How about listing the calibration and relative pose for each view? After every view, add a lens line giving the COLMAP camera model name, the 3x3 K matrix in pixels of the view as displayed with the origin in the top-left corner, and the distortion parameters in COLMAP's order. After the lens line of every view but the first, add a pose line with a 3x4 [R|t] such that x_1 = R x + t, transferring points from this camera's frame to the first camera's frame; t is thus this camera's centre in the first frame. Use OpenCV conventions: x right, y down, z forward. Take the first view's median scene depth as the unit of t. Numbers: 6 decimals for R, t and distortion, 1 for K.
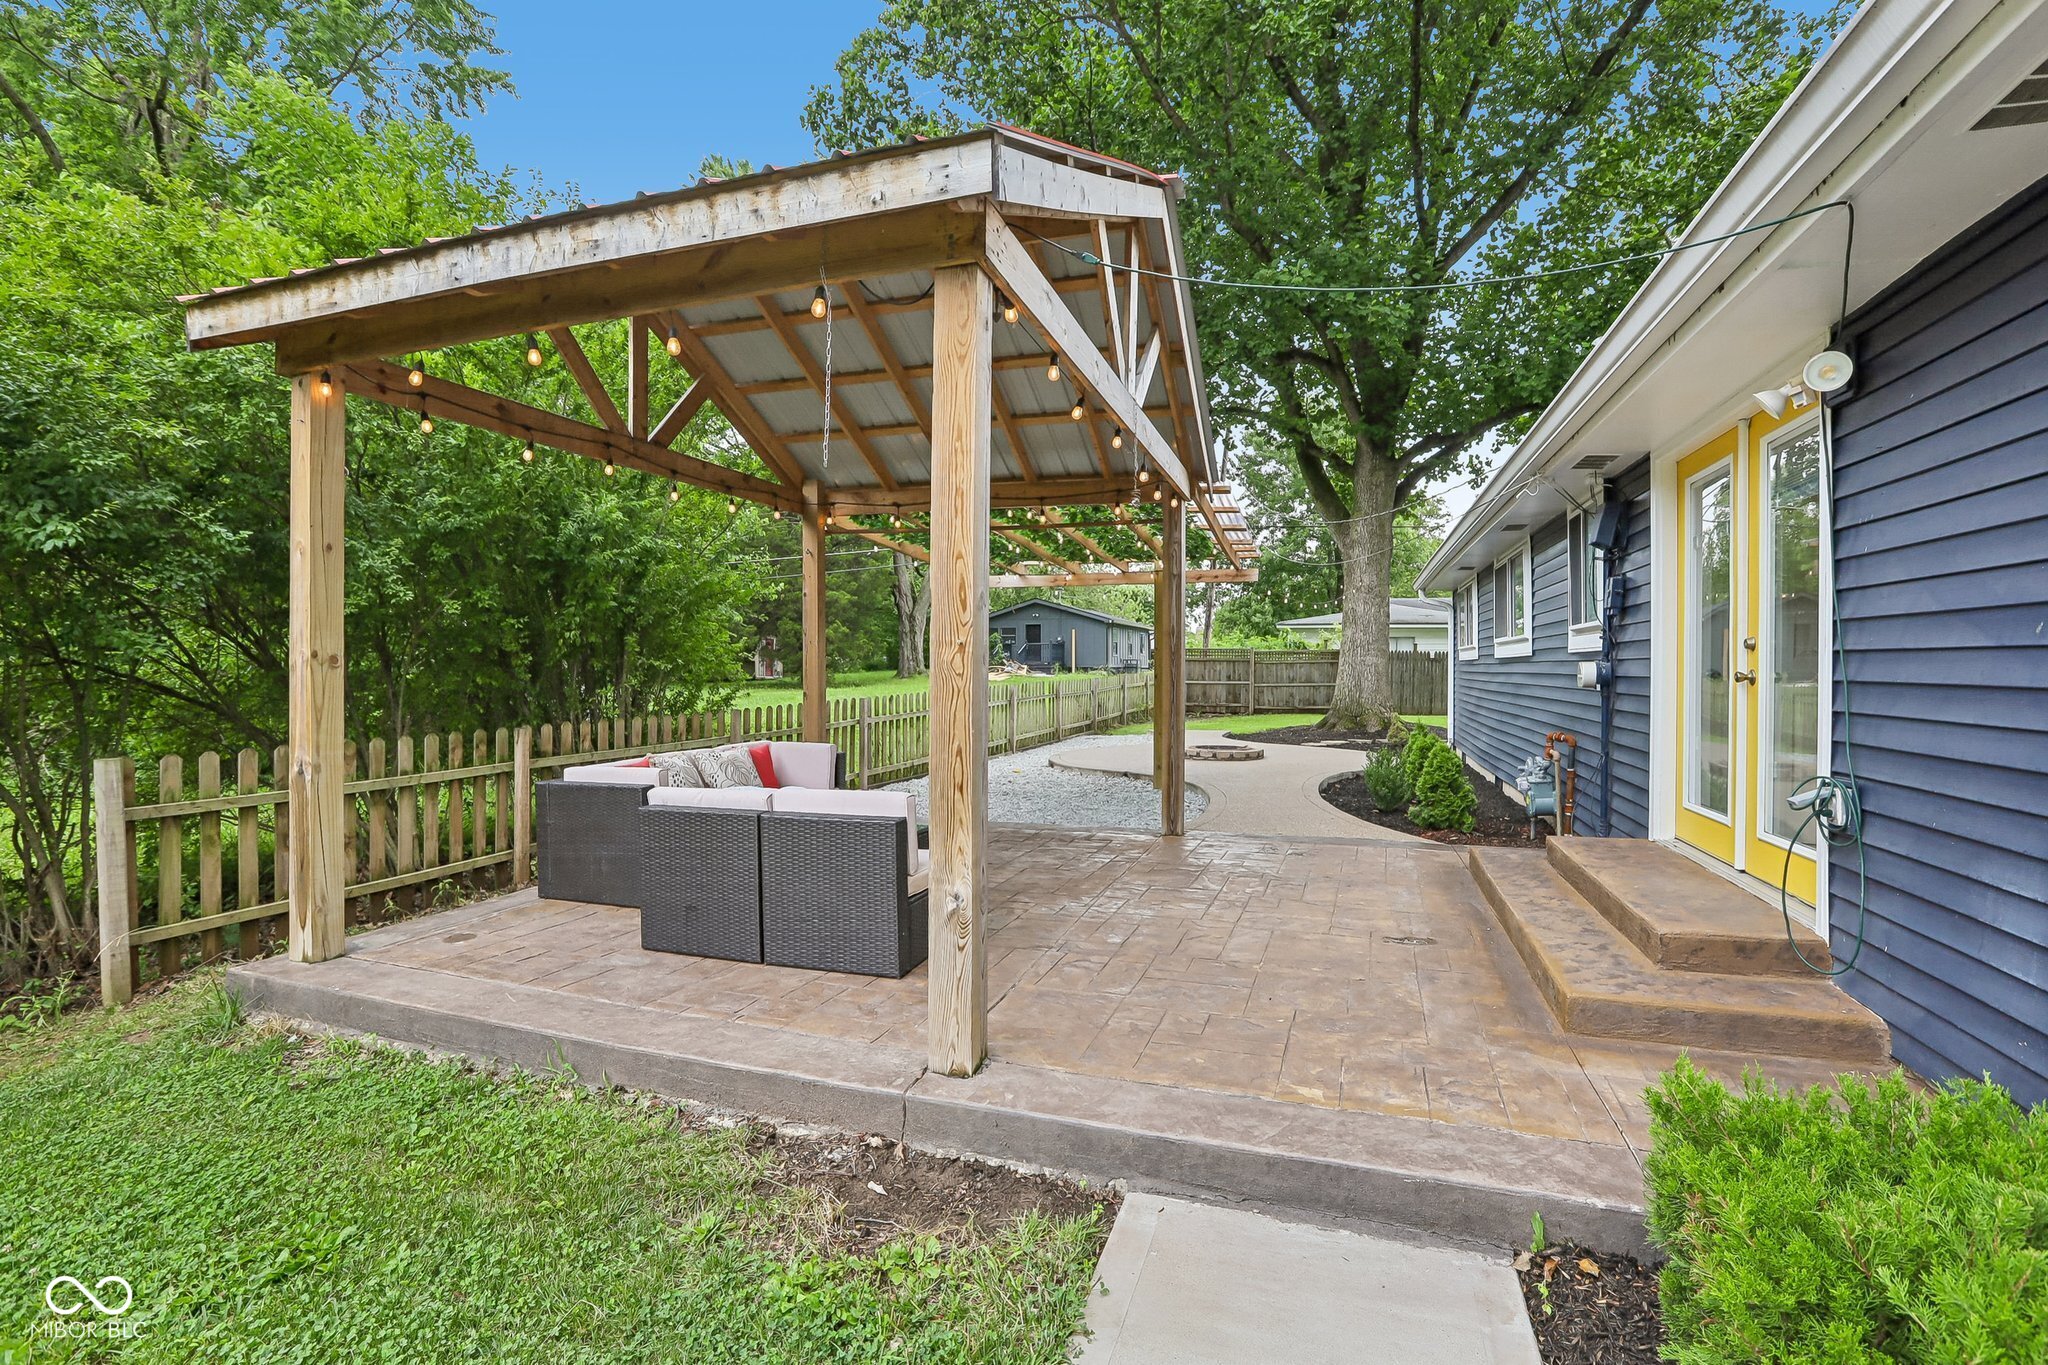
lens RADIAL K [[952.5, 0, 1023.0], [0, 952.5, 665.1], [0, 0, 1]] dist [-0.045413, 0.009624]
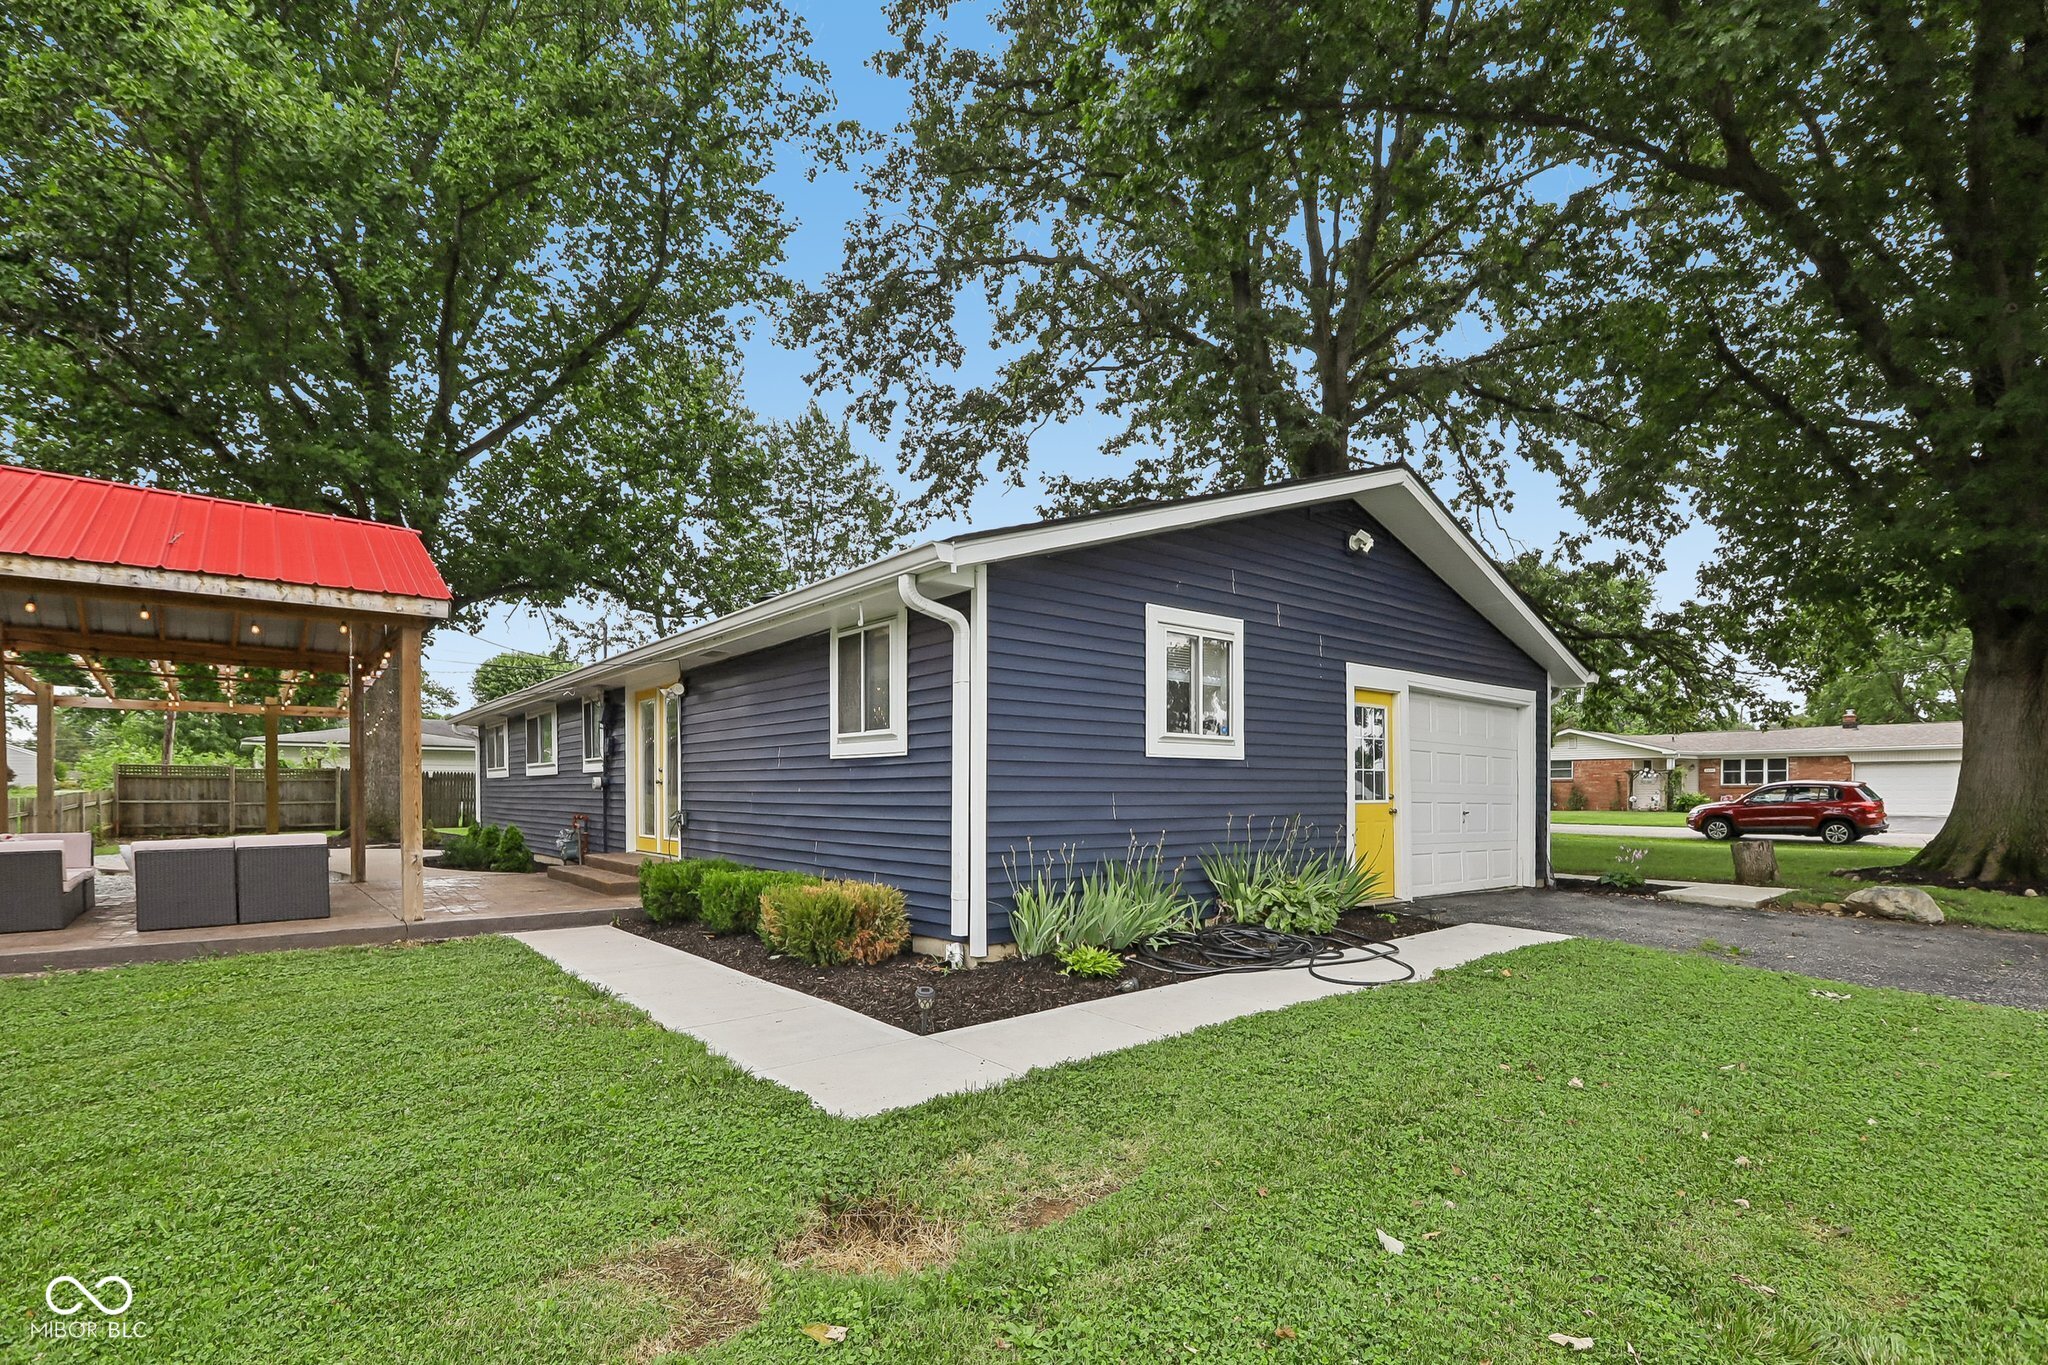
lens RADIAL K [[952.5, 0, 1042.3], [0, 952.5, 797.3], [0, 0, 1]] dist [-0.045413, 0.009624]
pose [[0.509351, -0.009294, 0.860508, -0.213859], [-0.000066, 0.999941, 0.010838, 0.005894], [-0.860559, -0.005577, 0.509321, -0.283291]]
